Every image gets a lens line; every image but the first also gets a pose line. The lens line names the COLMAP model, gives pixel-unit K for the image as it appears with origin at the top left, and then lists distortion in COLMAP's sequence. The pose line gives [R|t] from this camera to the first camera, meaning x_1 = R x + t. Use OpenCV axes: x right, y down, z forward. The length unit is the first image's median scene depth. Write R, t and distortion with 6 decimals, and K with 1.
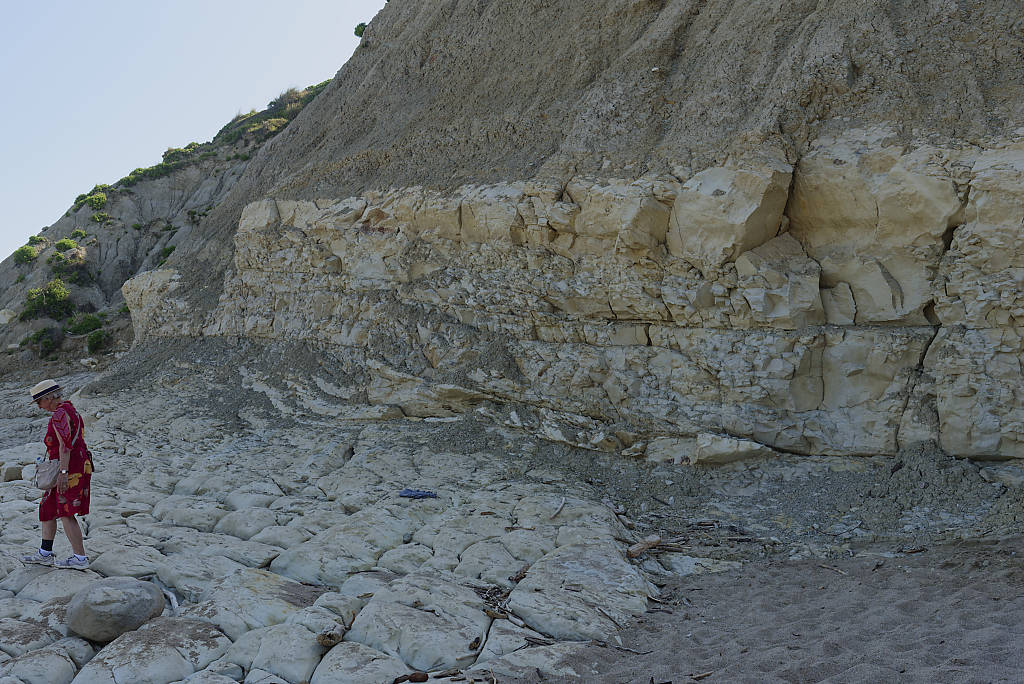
lens RADIAL K [[1042.9, 0, 511.1], [0, 1042.9, 342.5], [0, 0, 1]] dist [-0.003948, 0.000000]
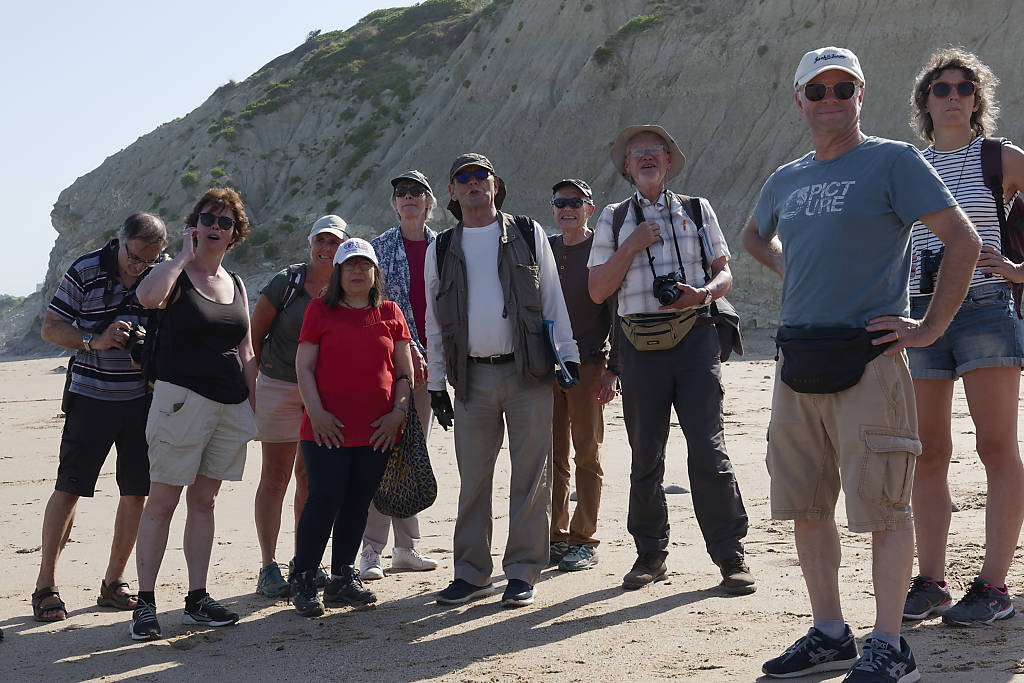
lens RADIAL K [[1328.0, 0, 510.6], [0, 1328.0, 341.7], [0, 0, 1]] dist [-0.004748, 0.000000]
pose [[0.999459, 0.029000, -0.015508, -0.056606], [-0.027332, 0.994742, 0.098699, -0.223731], [0.018289, -0.098222, 0.994996, -2.950198]]
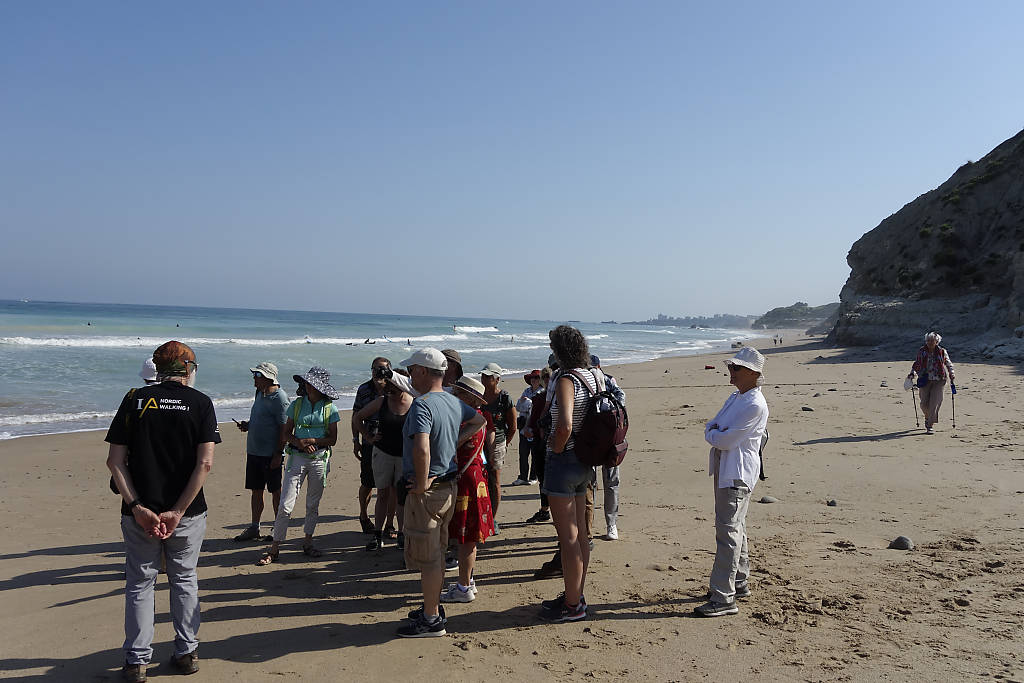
lens RADIAL K [[818.3, 0, 511.9], [0, 818.3, 340.4], [0, 0, 1]] dist [-0.032388, -0.004250]
pose [[0.720335, 0.043286, -0.692274, 0.296613], [0.040174, 0.993772, 0.103940, -0.290447], [0.692462, -0.102683, 0.714110, -3.053529]]
